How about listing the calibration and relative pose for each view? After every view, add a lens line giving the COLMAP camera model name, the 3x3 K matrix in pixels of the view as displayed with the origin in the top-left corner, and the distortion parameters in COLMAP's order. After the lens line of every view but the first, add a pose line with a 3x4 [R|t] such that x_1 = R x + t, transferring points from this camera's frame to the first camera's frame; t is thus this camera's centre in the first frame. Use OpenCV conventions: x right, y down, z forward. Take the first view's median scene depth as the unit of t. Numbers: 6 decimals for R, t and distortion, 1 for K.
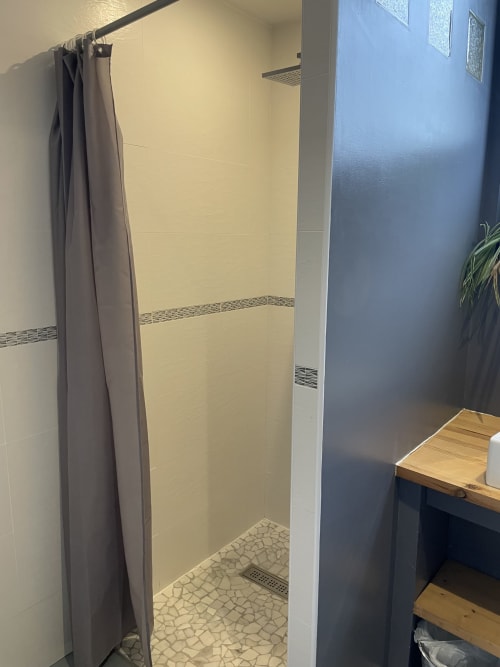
lens RADIAL K [[475.0, 0, 247.0], [0, 475.0, 334.1], [0, 0, 1]] dist [0.064443, -0.070637]
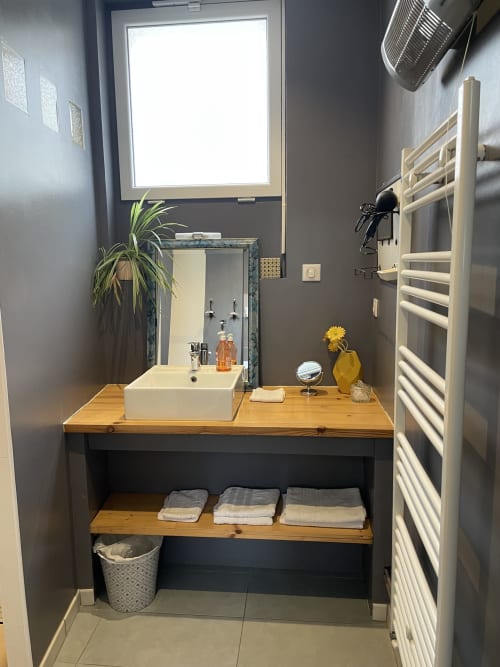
lens RADIAL K [[475.0, 0, 247.0], [0, 475.0, 334.1], [0, 0, 1]] dist [0.064443, -0.070637]
pose [[0.753333, -0.103866, 0.649385, -0.140158], [0.145568, 0.989291, -0.010637, 0.108236], [-0.641326, 0.102542, 0.760385, -0.358330]]
